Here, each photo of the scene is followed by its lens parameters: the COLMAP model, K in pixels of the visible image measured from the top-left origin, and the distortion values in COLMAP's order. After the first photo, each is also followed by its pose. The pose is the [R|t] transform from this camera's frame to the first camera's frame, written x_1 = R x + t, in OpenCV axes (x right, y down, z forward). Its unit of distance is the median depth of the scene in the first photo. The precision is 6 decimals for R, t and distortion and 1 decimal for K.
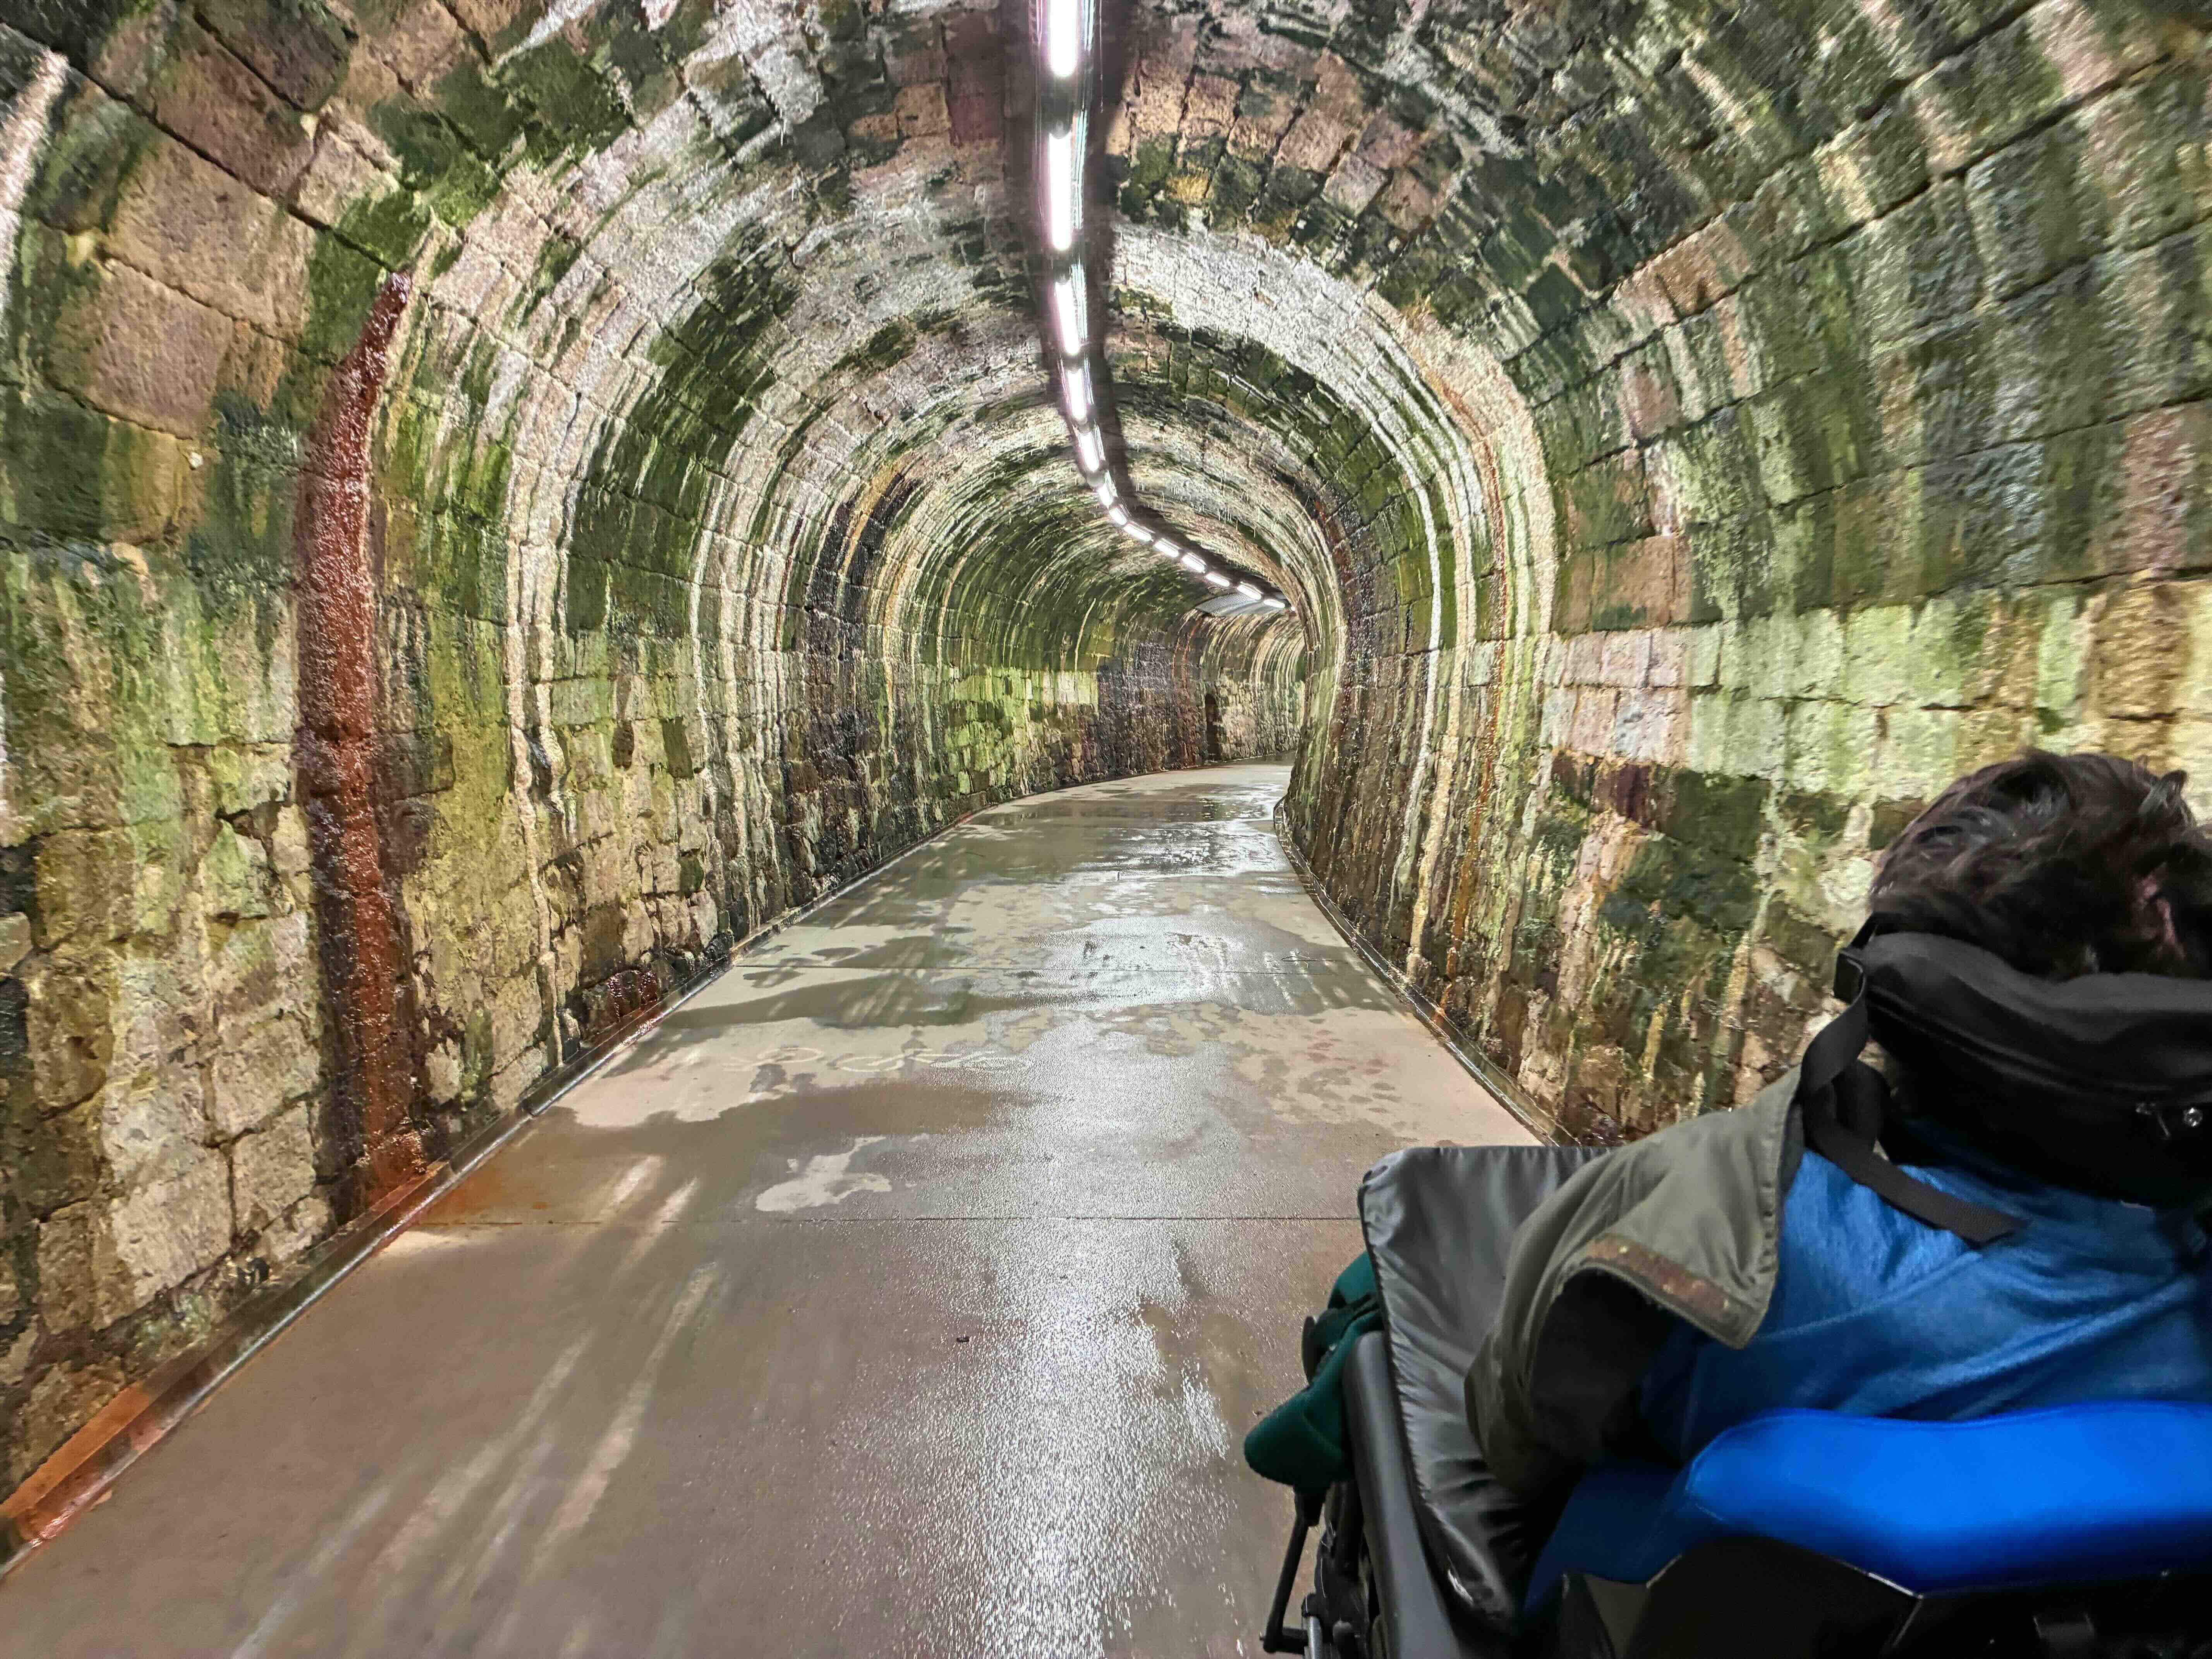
lens RADIAL K [[1663.7, 0, 1107.9], [0, 1663.7, 824.4], [0, 0, 1]] dist [0.008674, 0.001526]
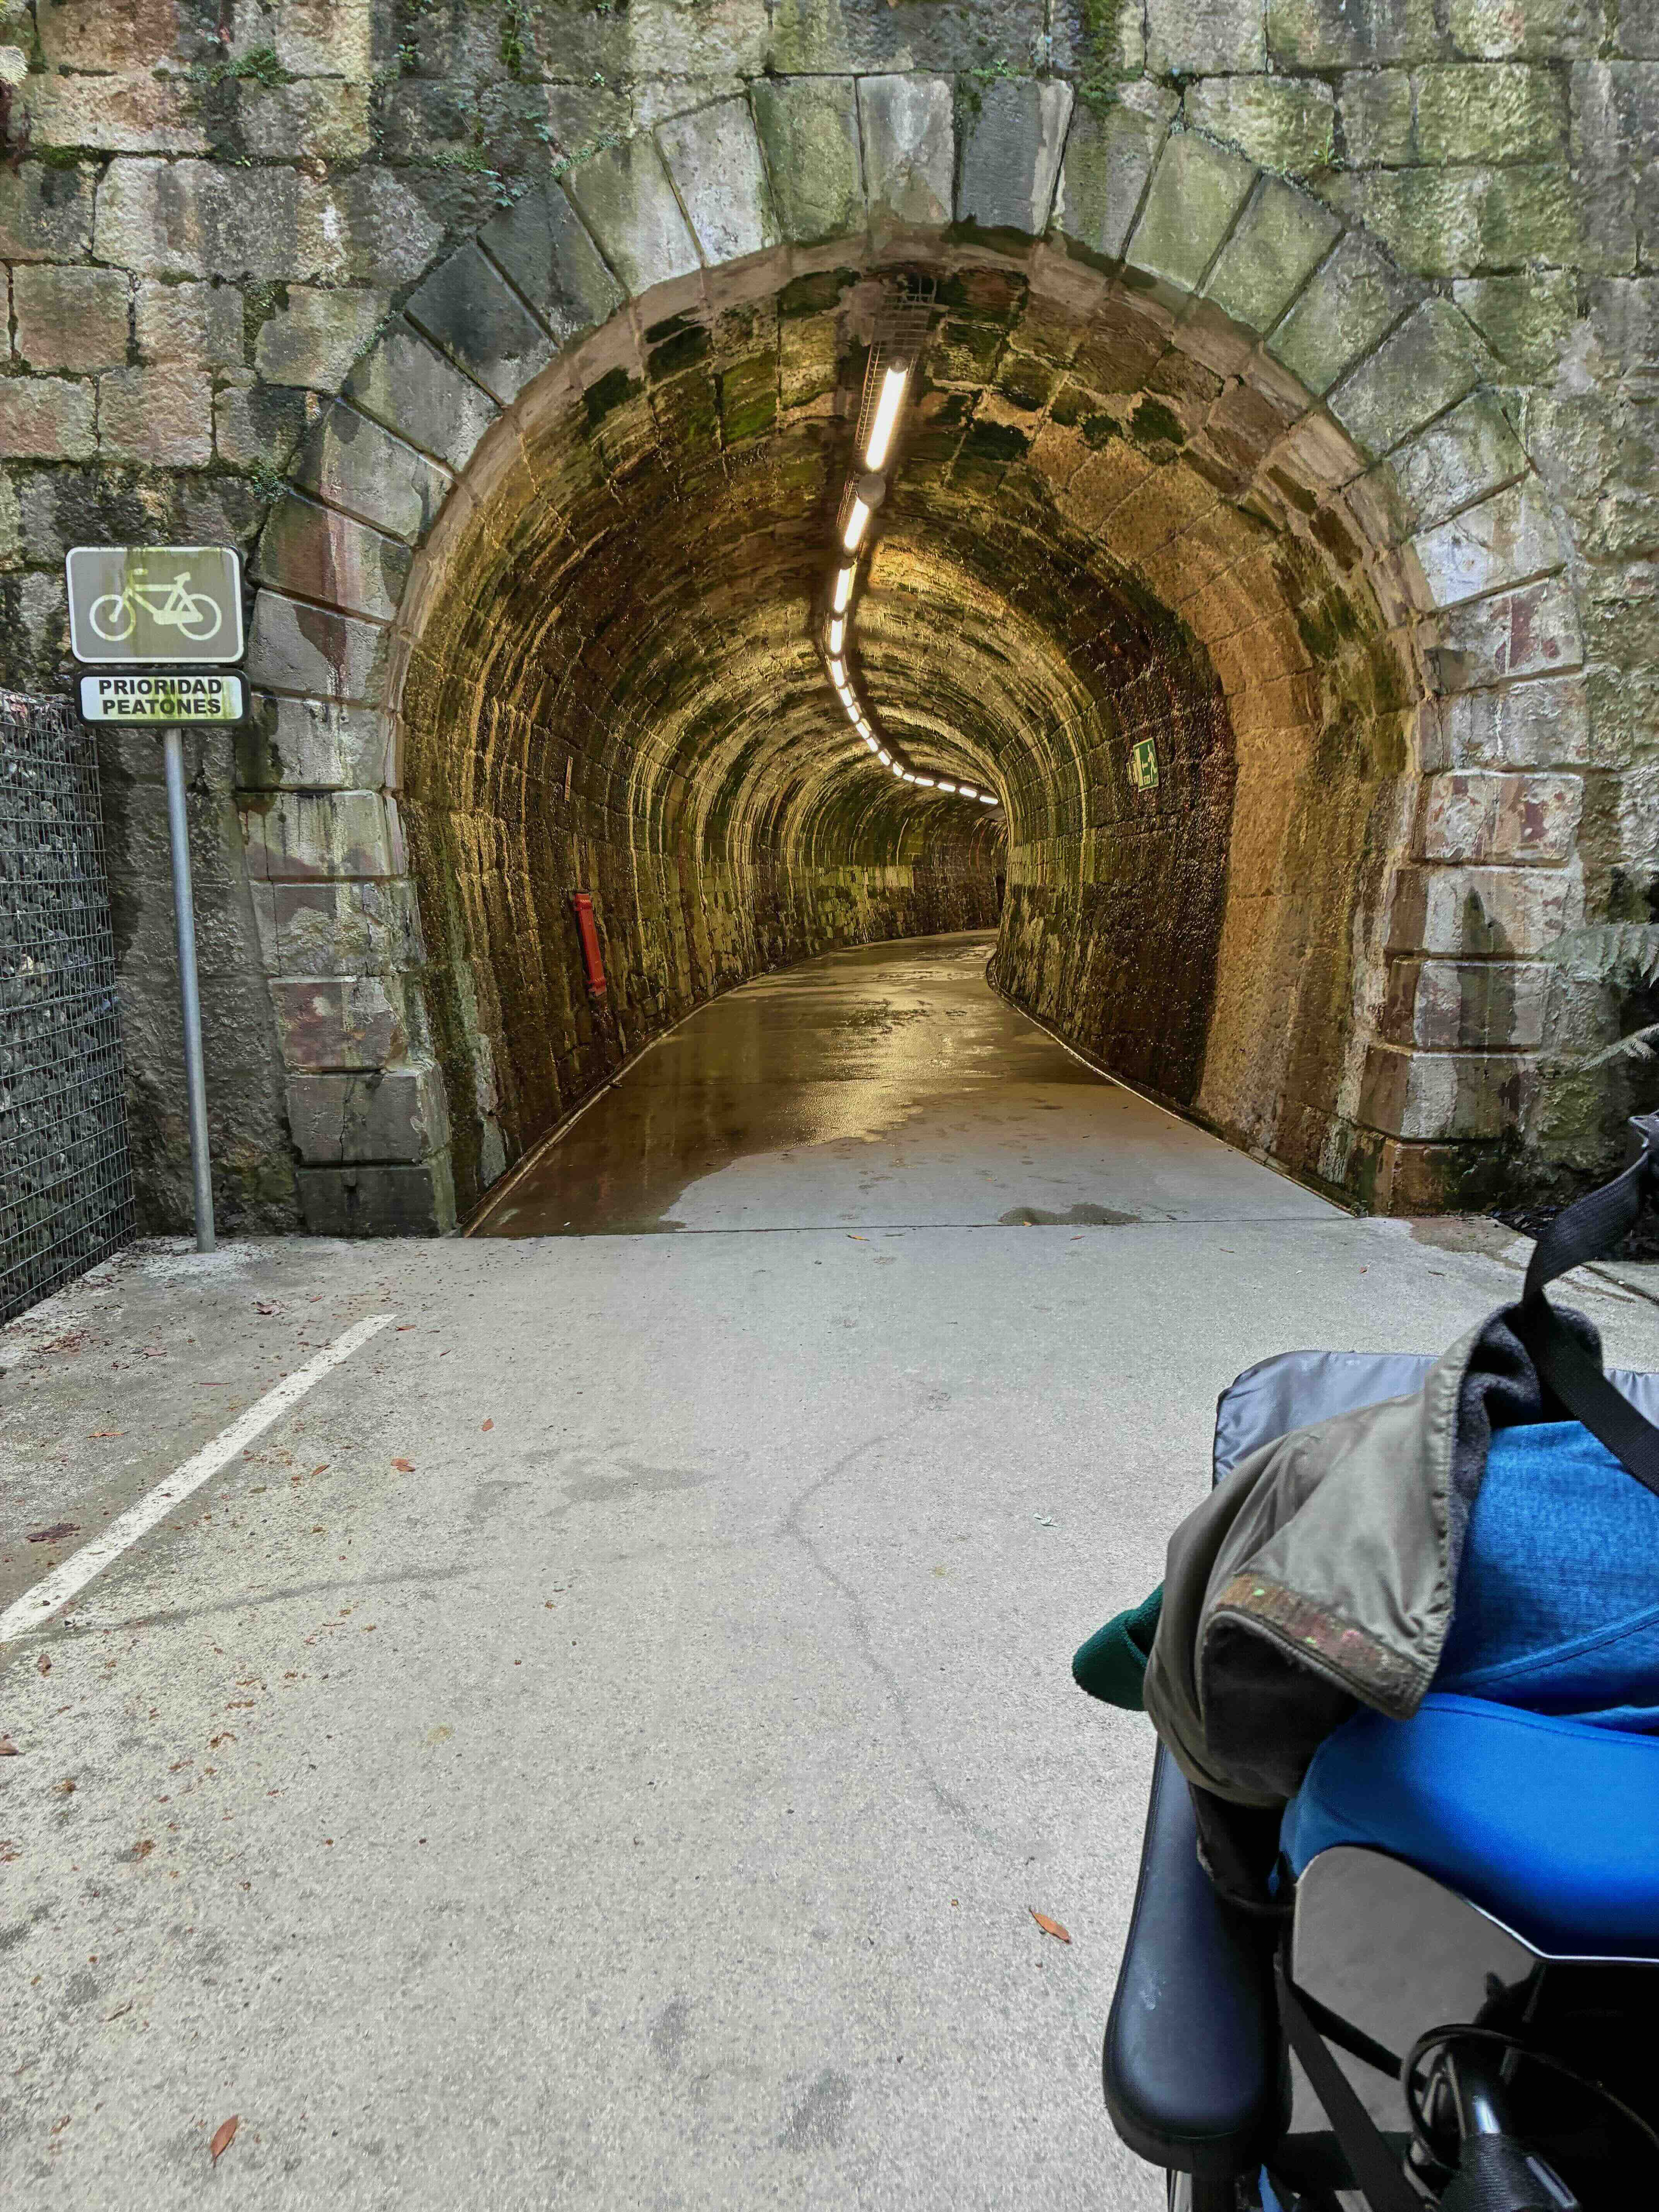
lens RADIAL K [[1663.7, 0, 832.2], [0, 1663.7, 1112.6], [0, 0, 1]] dist [0.008674, 0.001526]
pose [[0.995406, -0.042072, -0.086001, 0.077434], [0.046746, 0.997496, 0.053071, 0.092093], [0.083553, -0.056847, 0.994881, -0.986873]]
